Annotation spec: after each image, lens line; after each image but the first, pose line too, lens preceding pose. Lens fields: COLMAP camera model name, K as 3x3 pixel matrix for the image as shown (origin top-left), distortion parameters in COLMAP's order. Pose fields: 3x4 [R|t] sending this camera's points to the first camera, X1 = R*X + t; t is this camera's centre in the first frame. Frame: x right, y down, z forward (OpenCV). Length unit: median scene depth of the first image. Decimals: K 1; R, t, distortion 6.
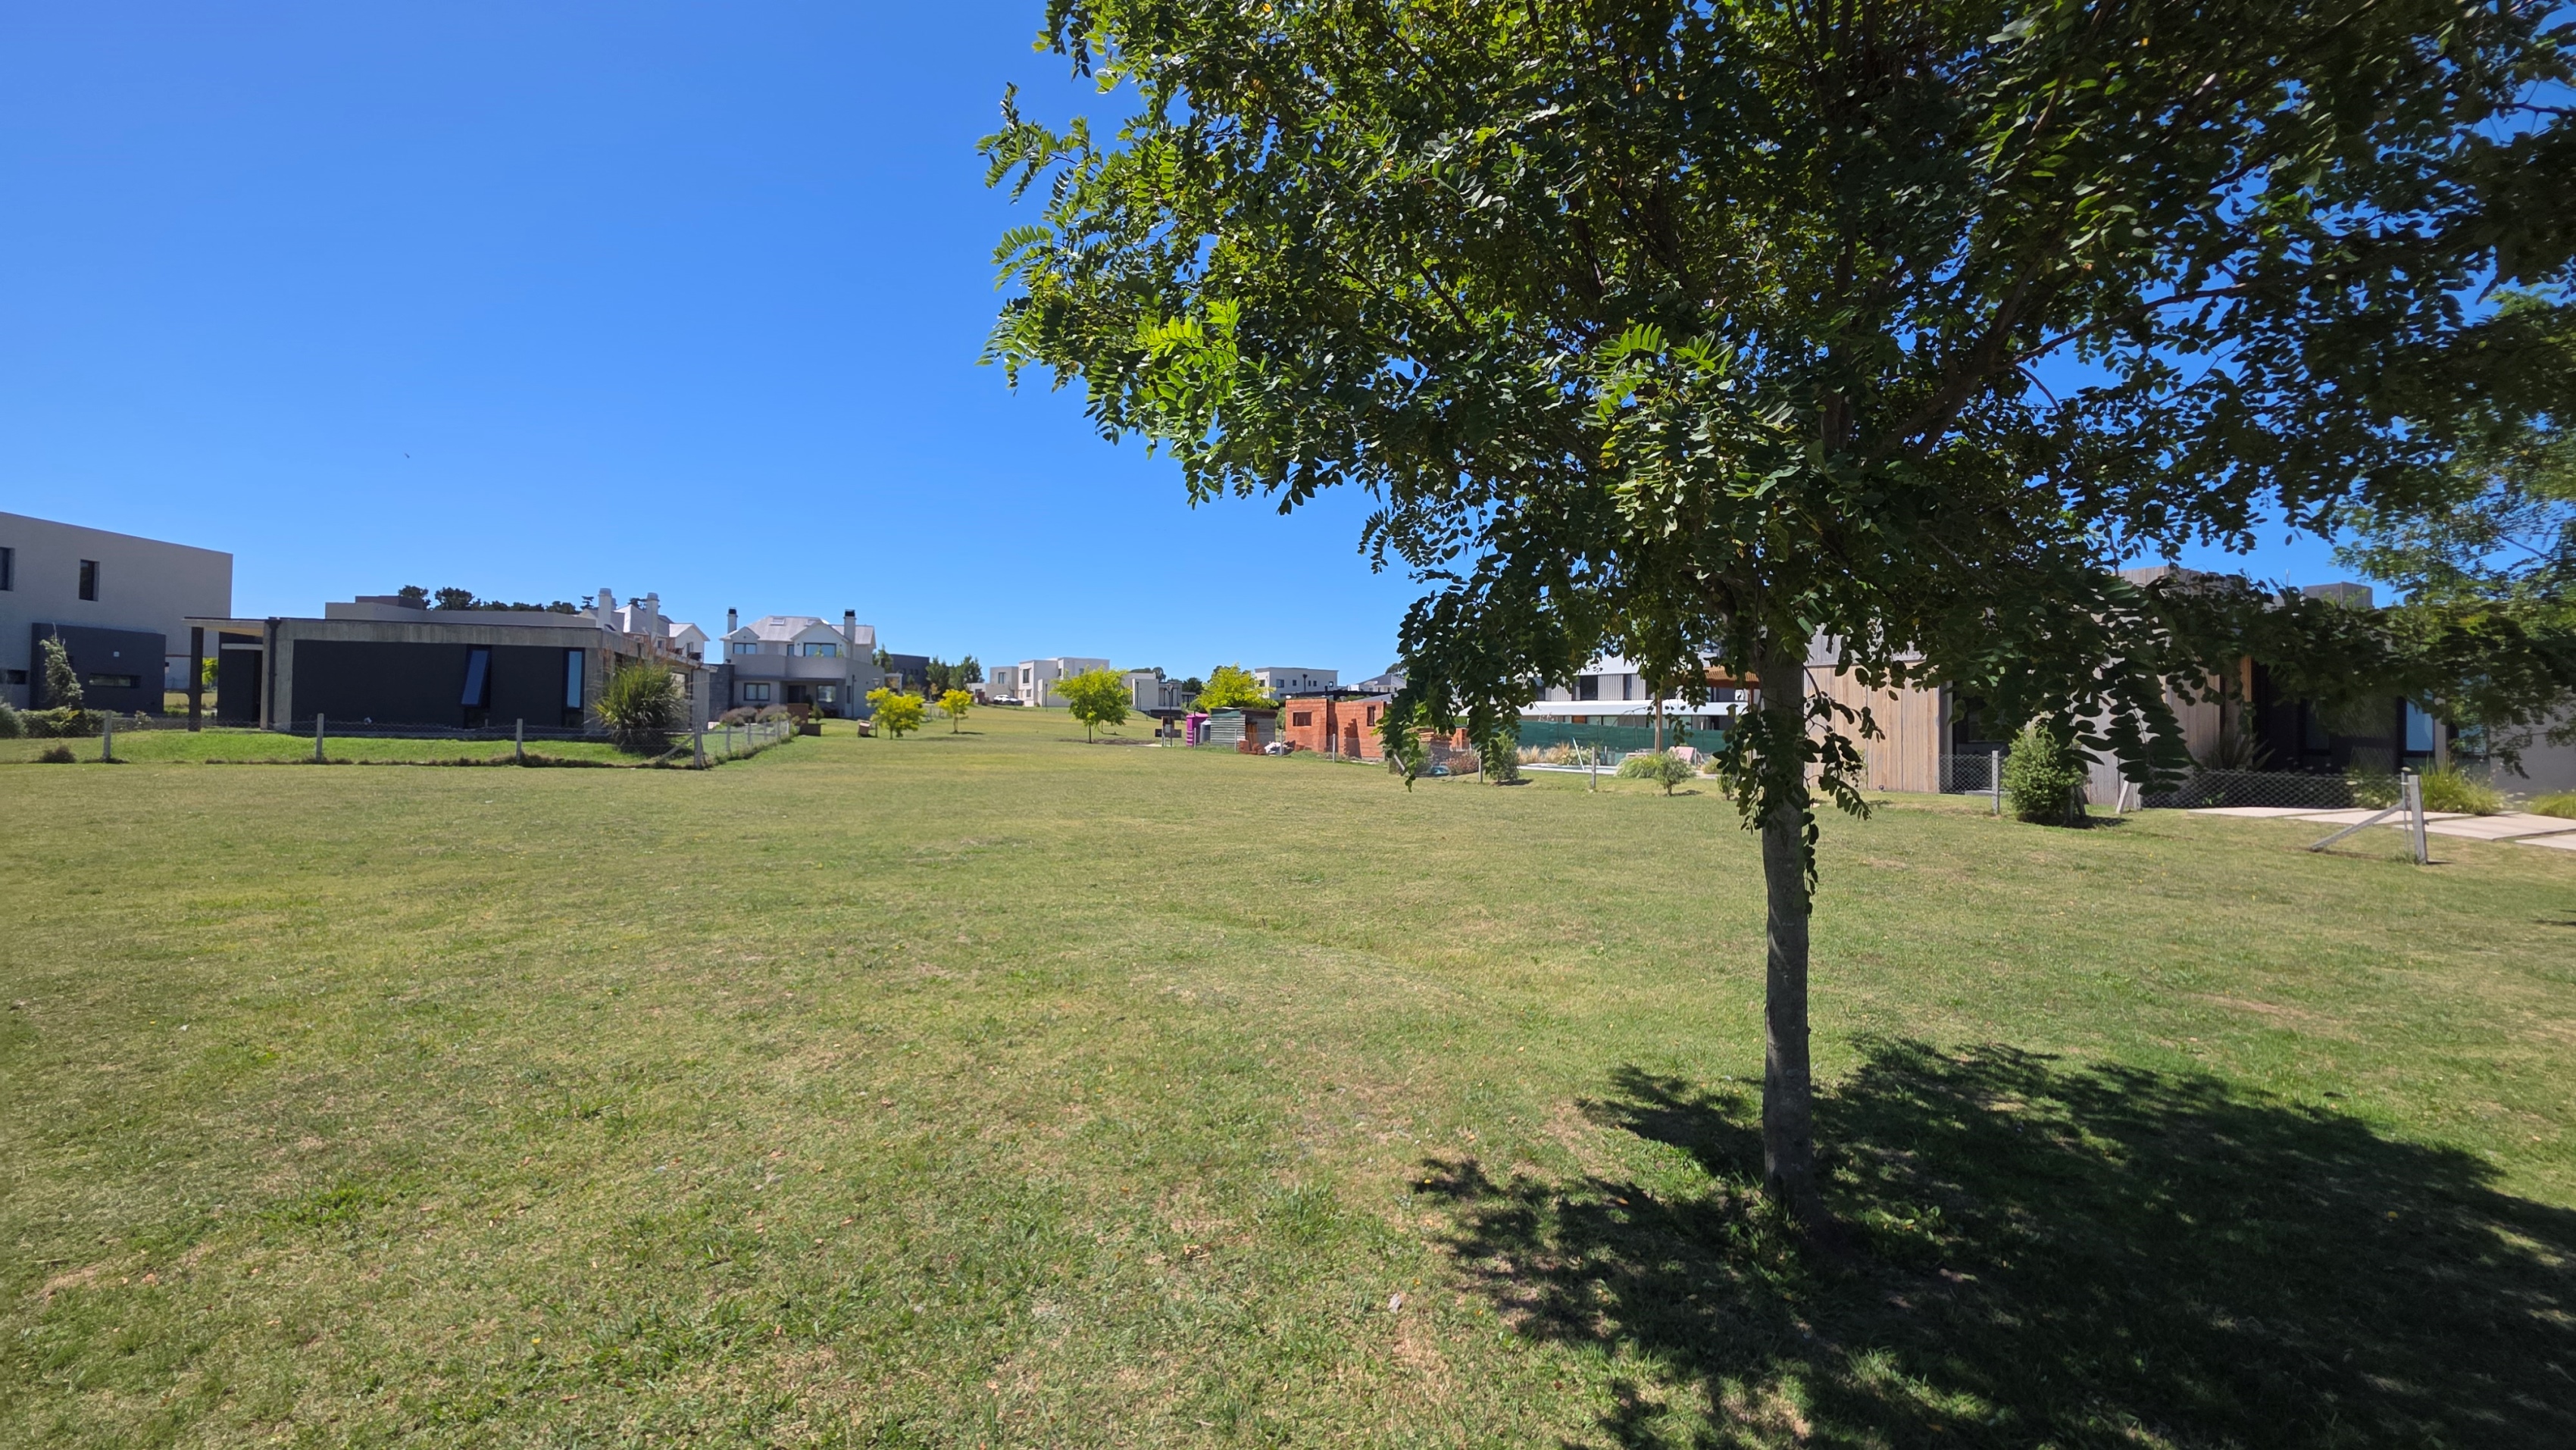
lens RADIAL K [[1028.9, 0, 1285.8], [0, 1028.9, 705.8], [0, 0, 1]] dist [0.015104, -0.009294]
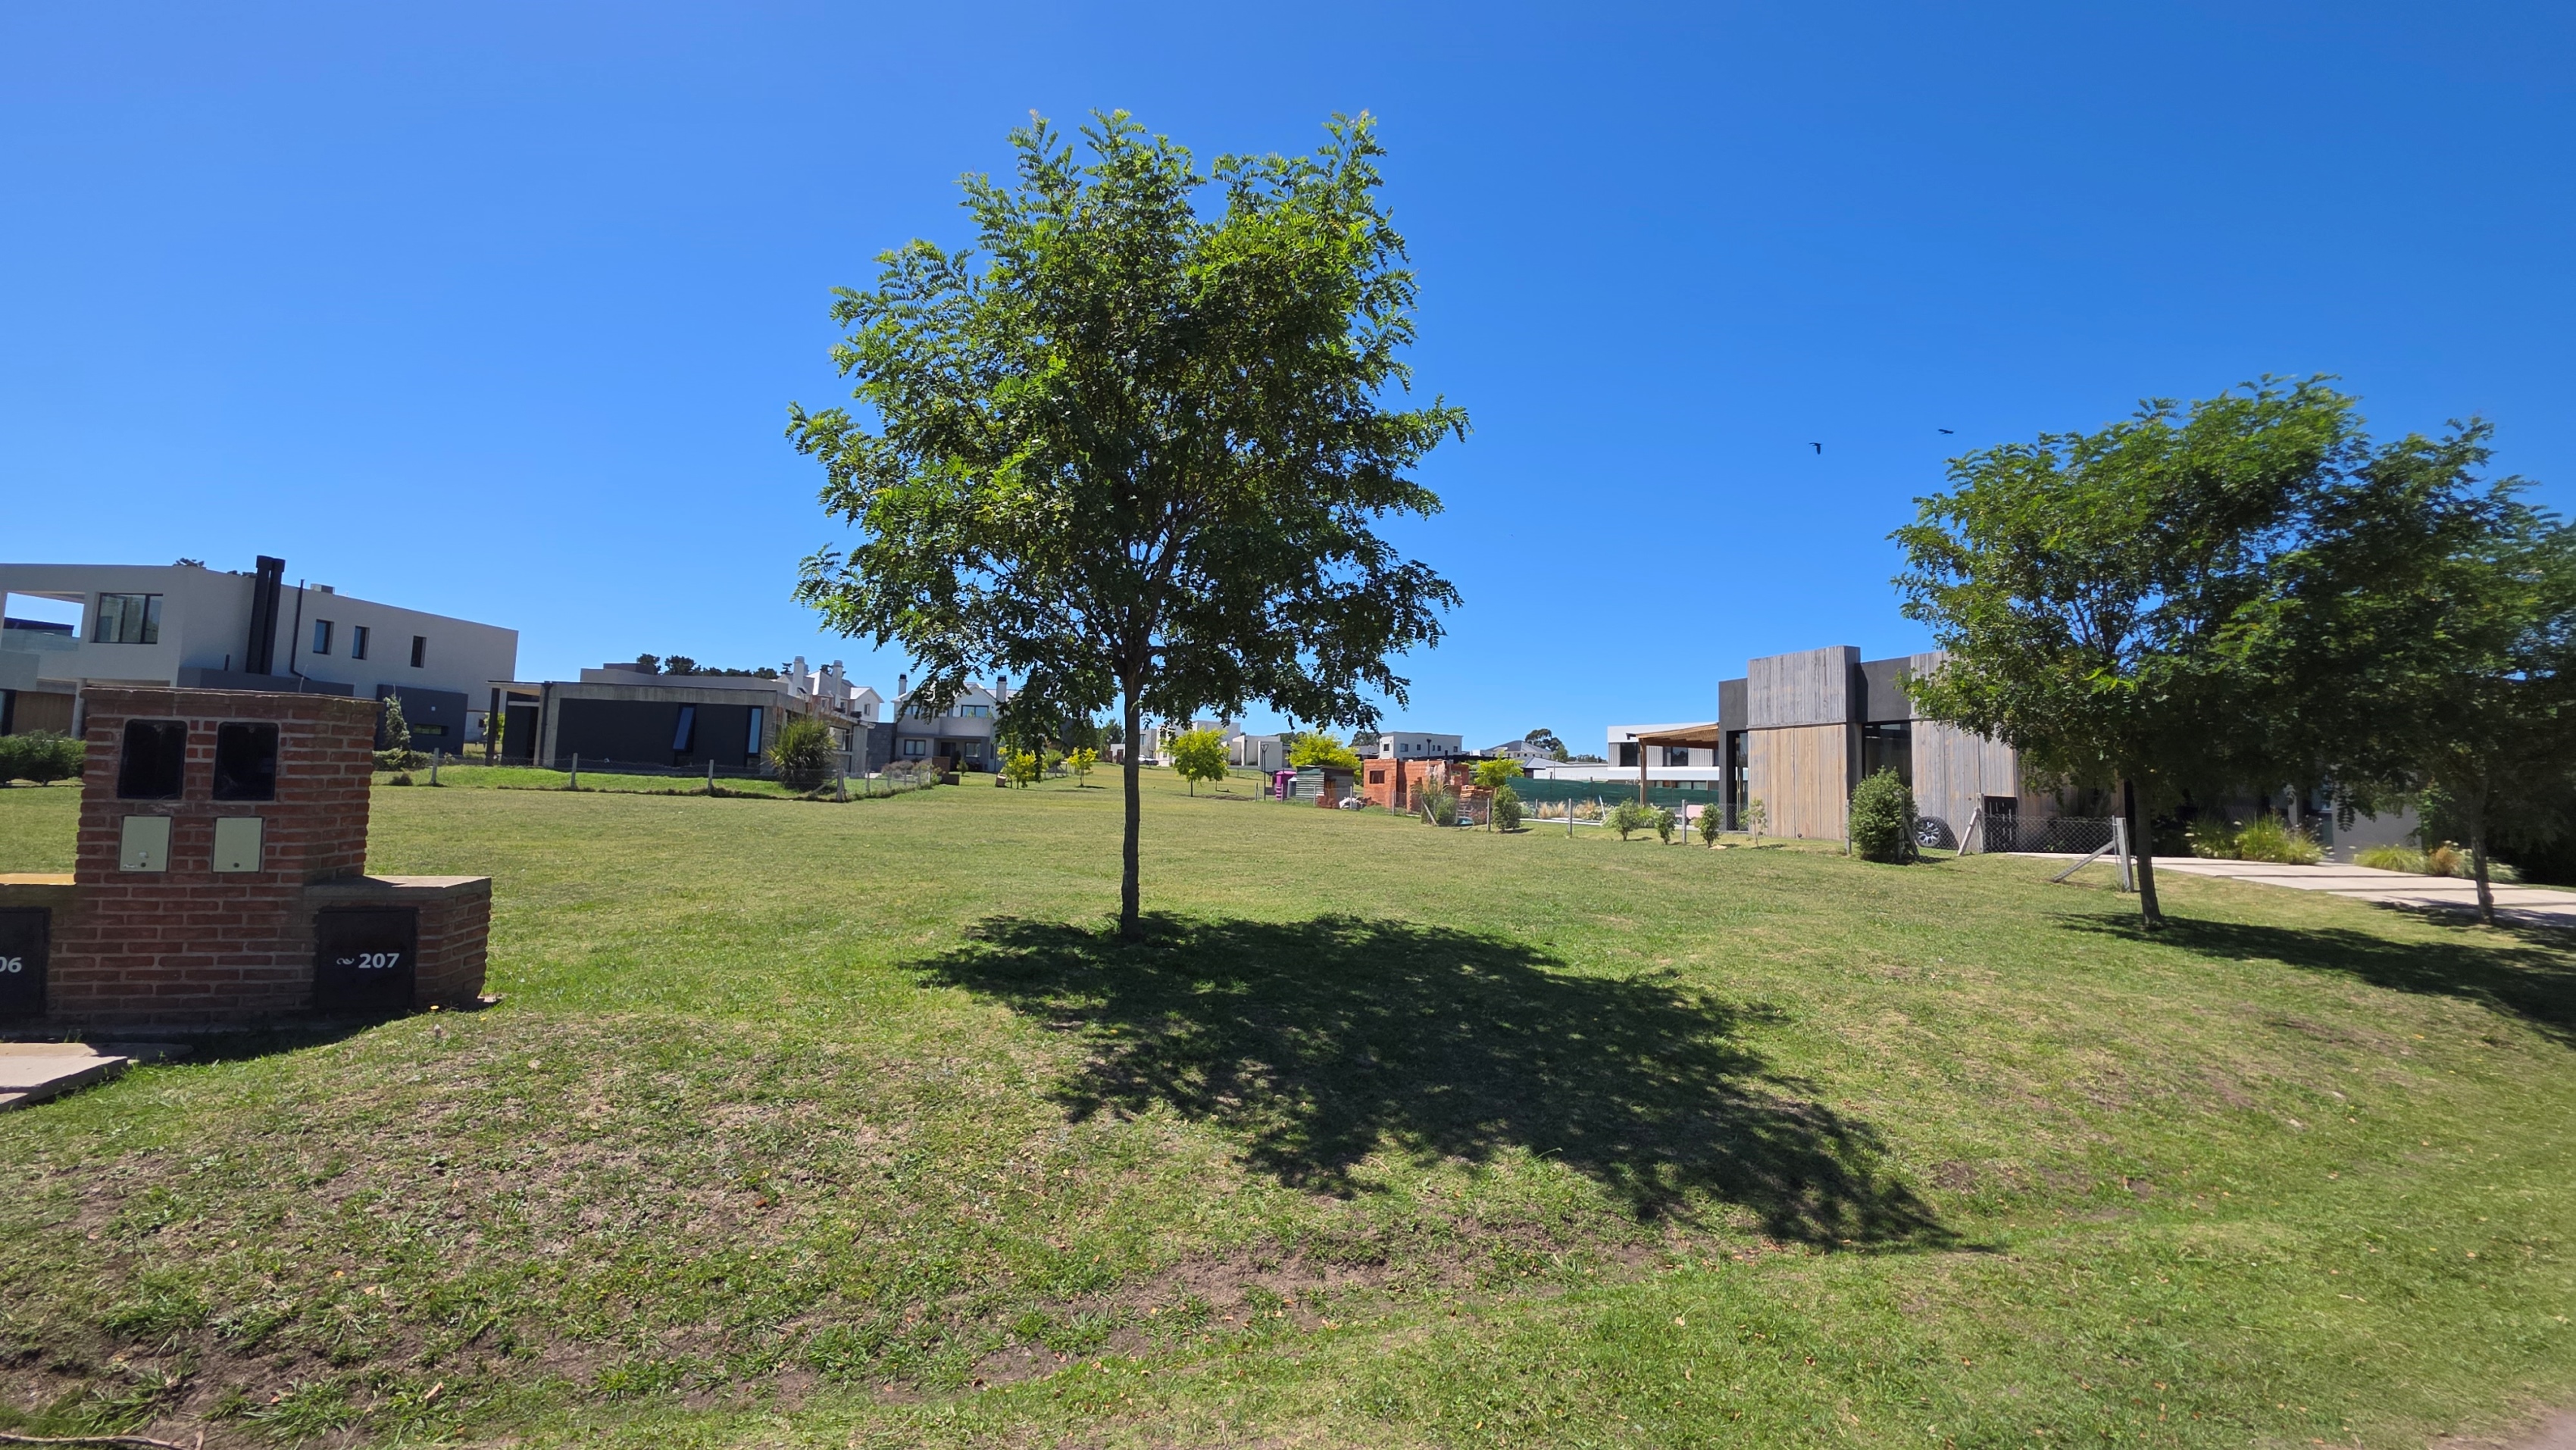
lens RADIAL K [[1028.9, 0, 1285.8], [0, 1028.9, 705.8], [0, 0, 1]] dist [0.015104, -0.009294]
pose [[0.989330, 0.006458, -0.145552, 0.113425], [-0.015687, 0.997931, -0.062350, 0.010290], [0.144848, 0.063968, 0.987384, -0.127487]]
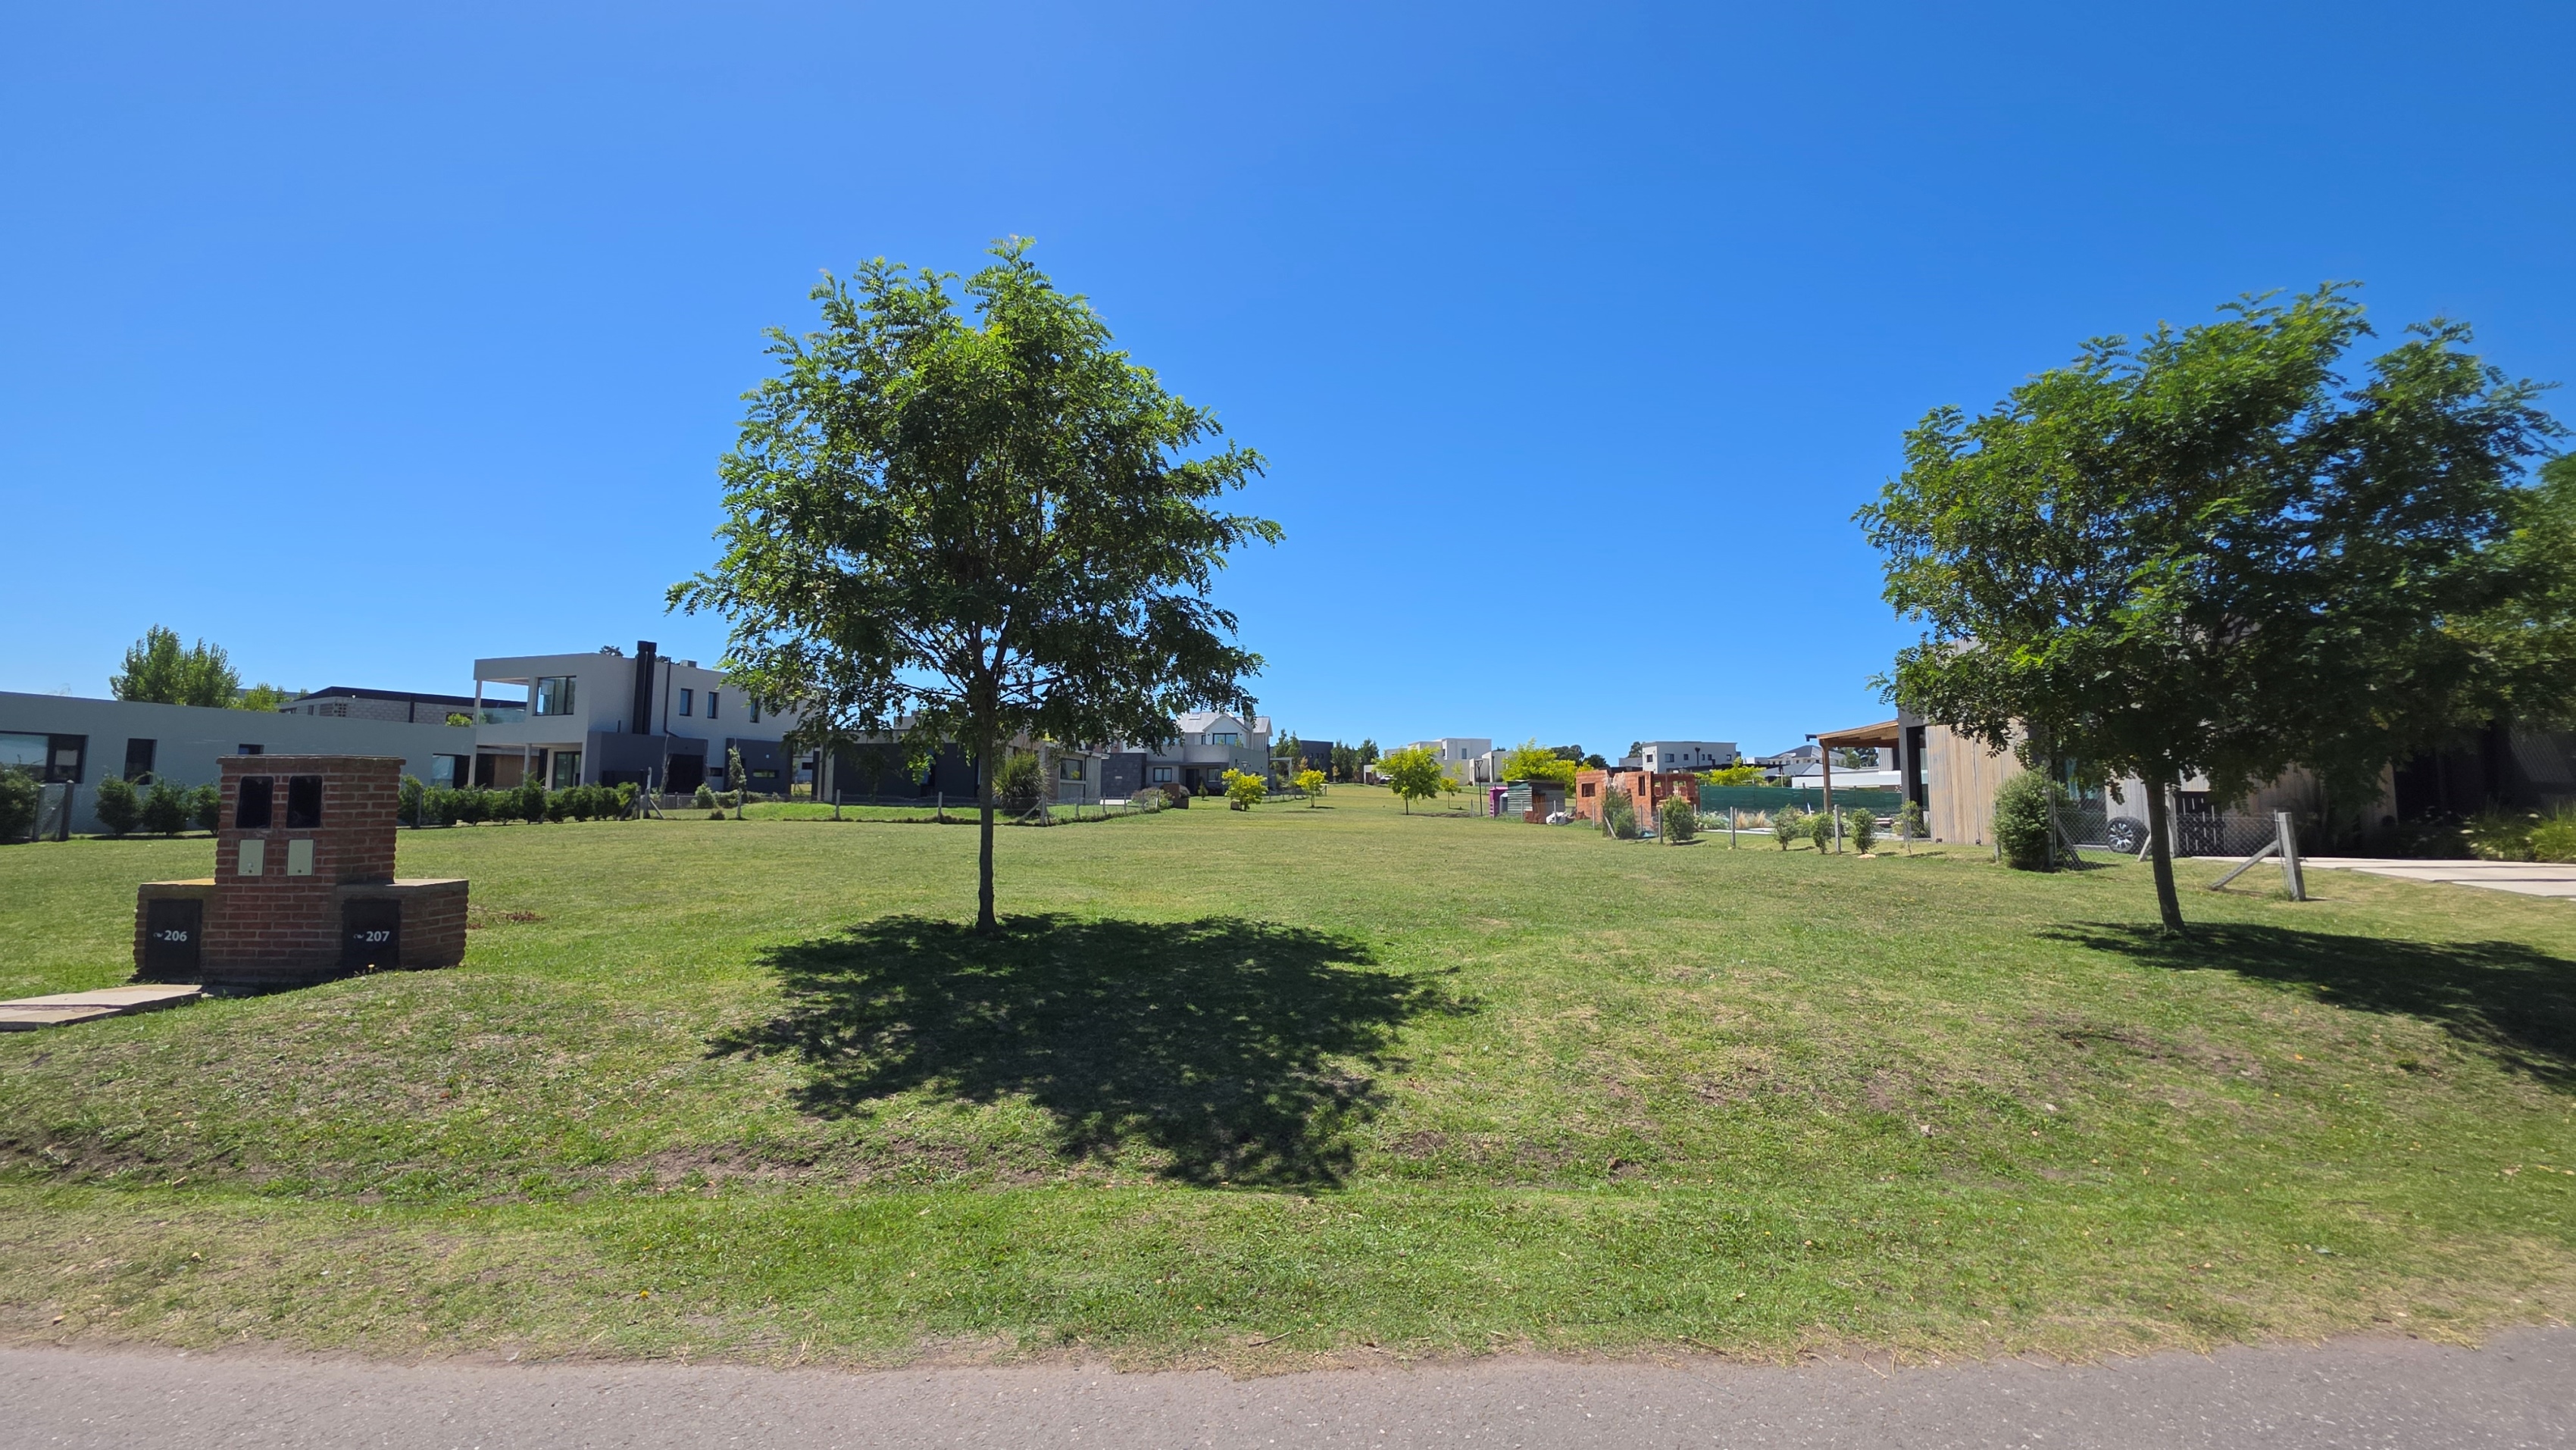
lens RADIAL K [[1028.9, 0, 1285.8], [0, 1028.9, 705.8], [0, 0, 1]] dist [0.015104, -0.009294]
pose [[0.915563, -0.045427, -0.399601, 0.227349], [0.014092, 0.996614, -0.081009, 0.011768], [0.401928, 0.068538, 0.913103, -0.121790]]
